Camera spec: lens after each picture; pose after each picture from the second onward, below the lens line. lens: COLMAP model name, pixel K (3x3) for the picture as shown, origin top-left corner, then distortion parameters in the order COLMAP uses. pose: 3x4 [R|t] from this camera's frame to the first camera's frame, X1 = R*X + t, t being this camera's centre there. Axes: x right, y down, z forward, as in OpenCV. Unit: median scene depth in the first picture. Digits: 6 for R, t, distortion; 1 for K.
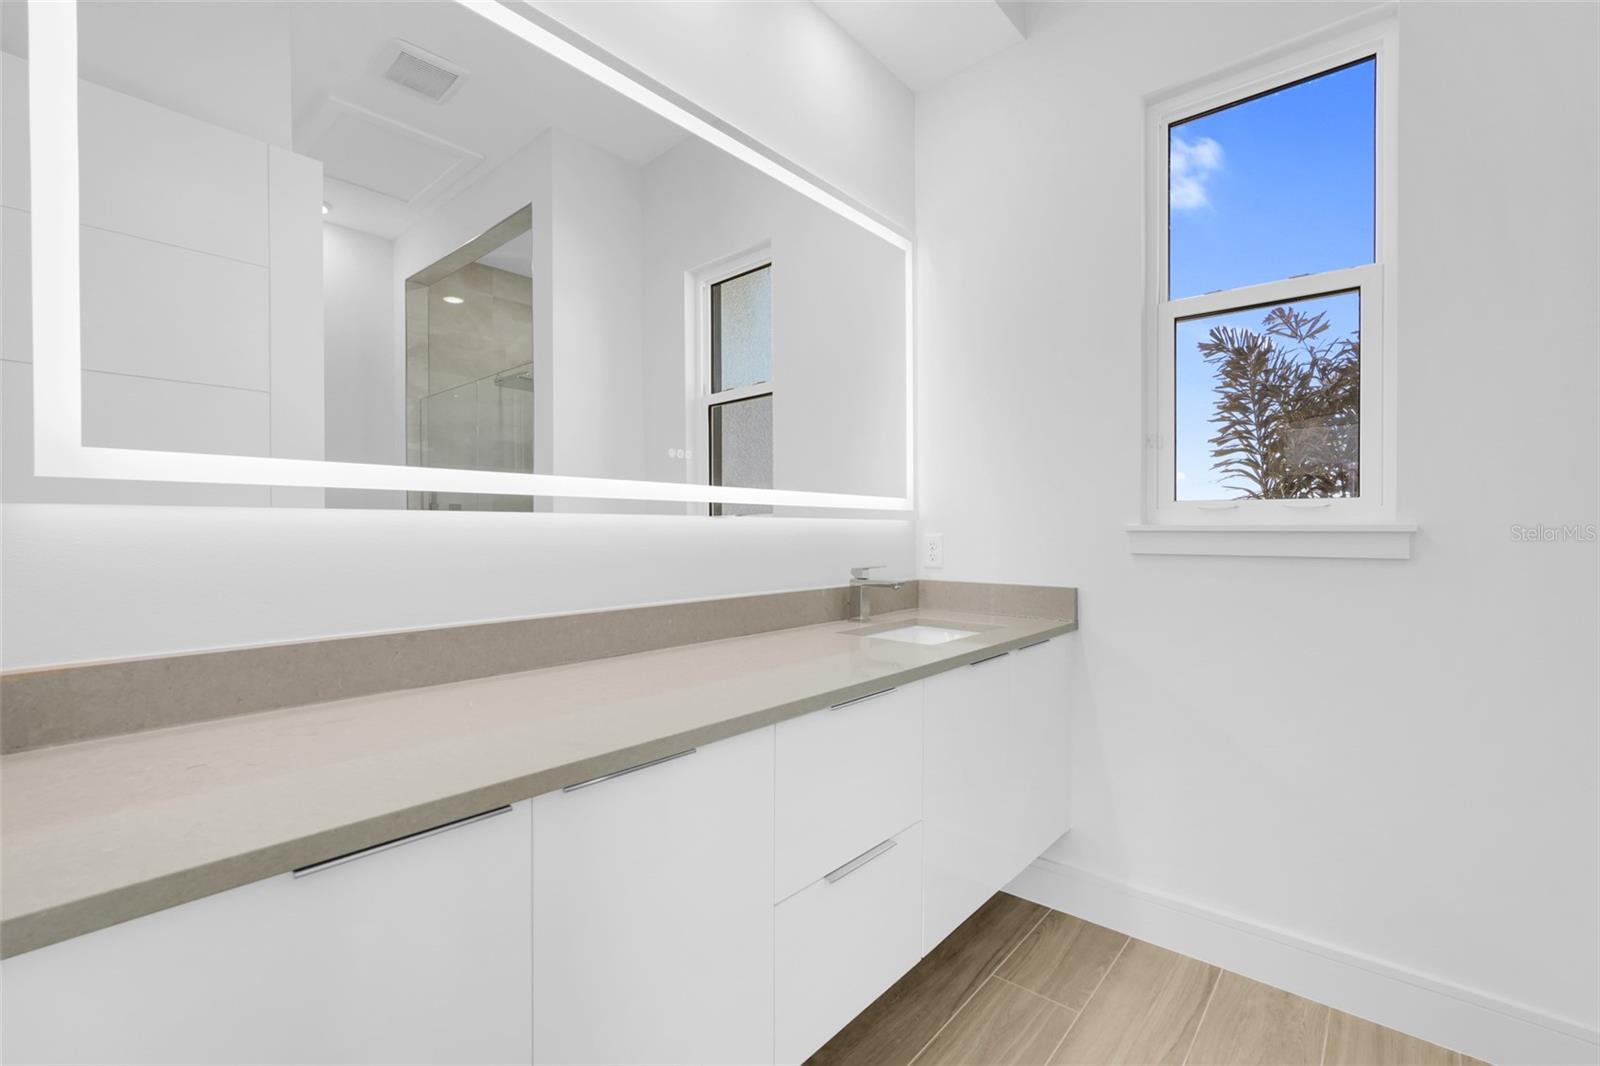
lens RADIAL K [[705.9, 0, 793.6], [0, 705.9, 534.3], [0, 0, 1]] dist [-0.007830, 0.003503]
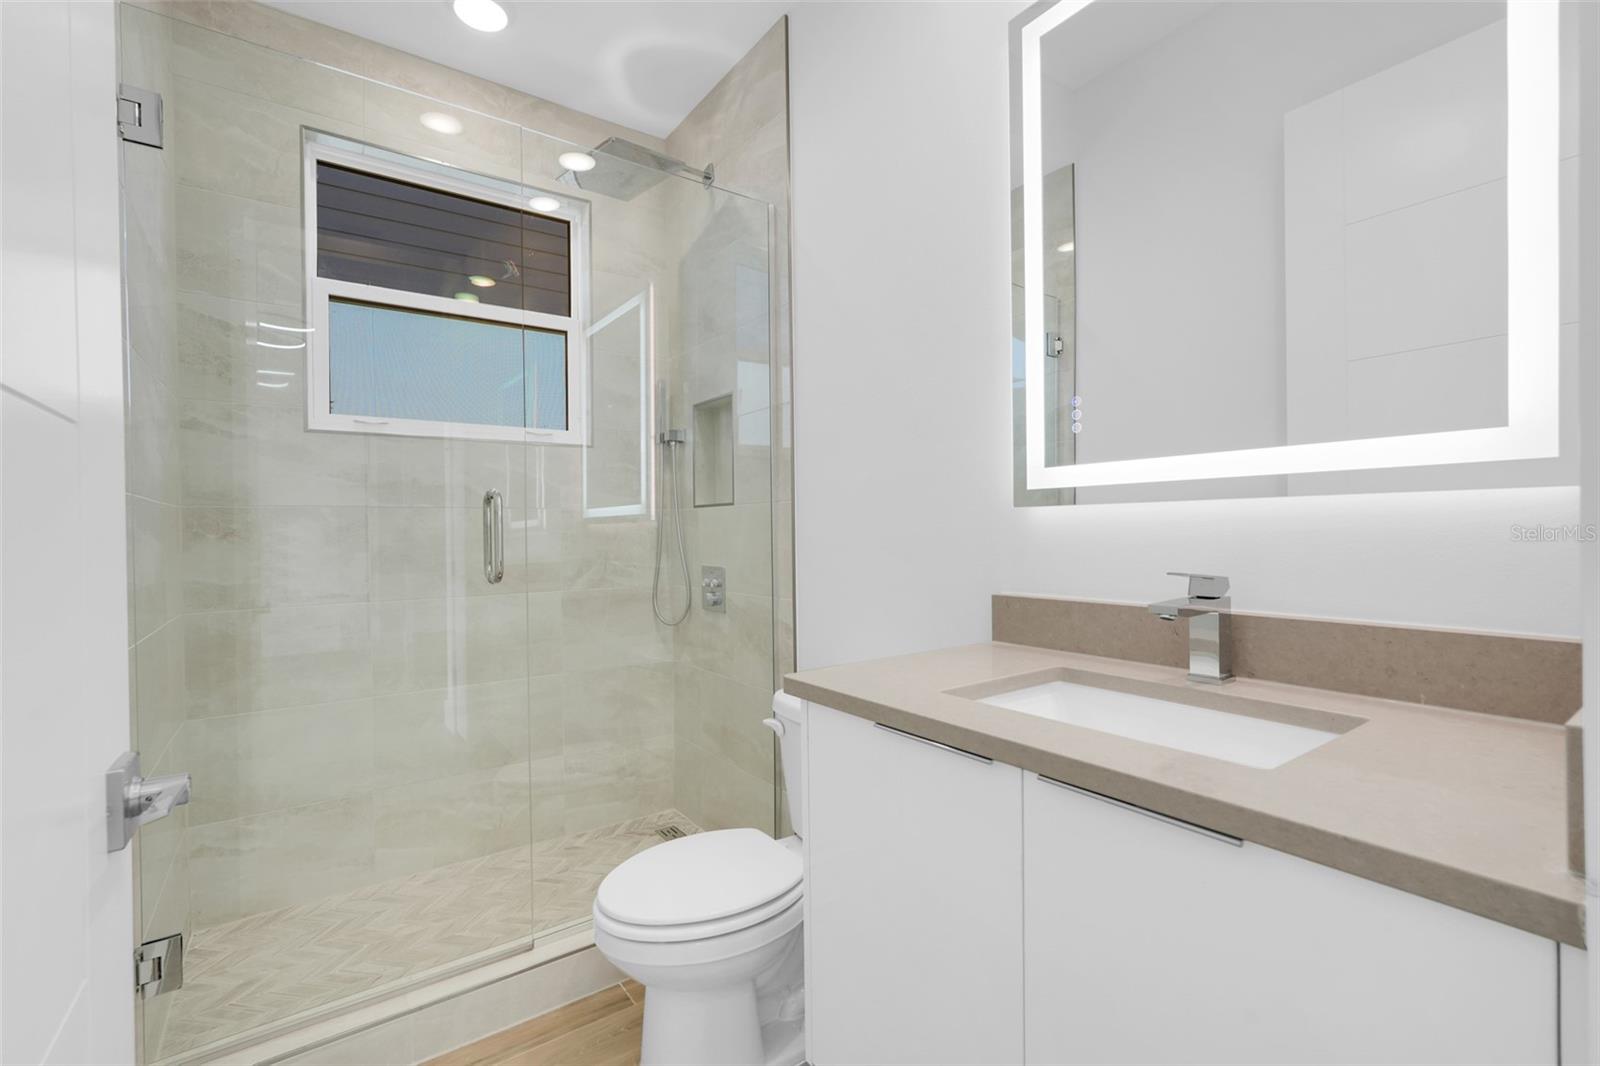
lens RADIAL K [[705.9, 0, 794.7], [0, 705.9, 531.3], [0, 0, 1]] dist [-0.007830, 0.003503]
pose [[-0.238197, 0.014130, -0.971114, 0.727351], [0.010898, 0.999870, 0.011875, -0.008947], [0.971156, -0.007754, -0.238320, 0.874129]]
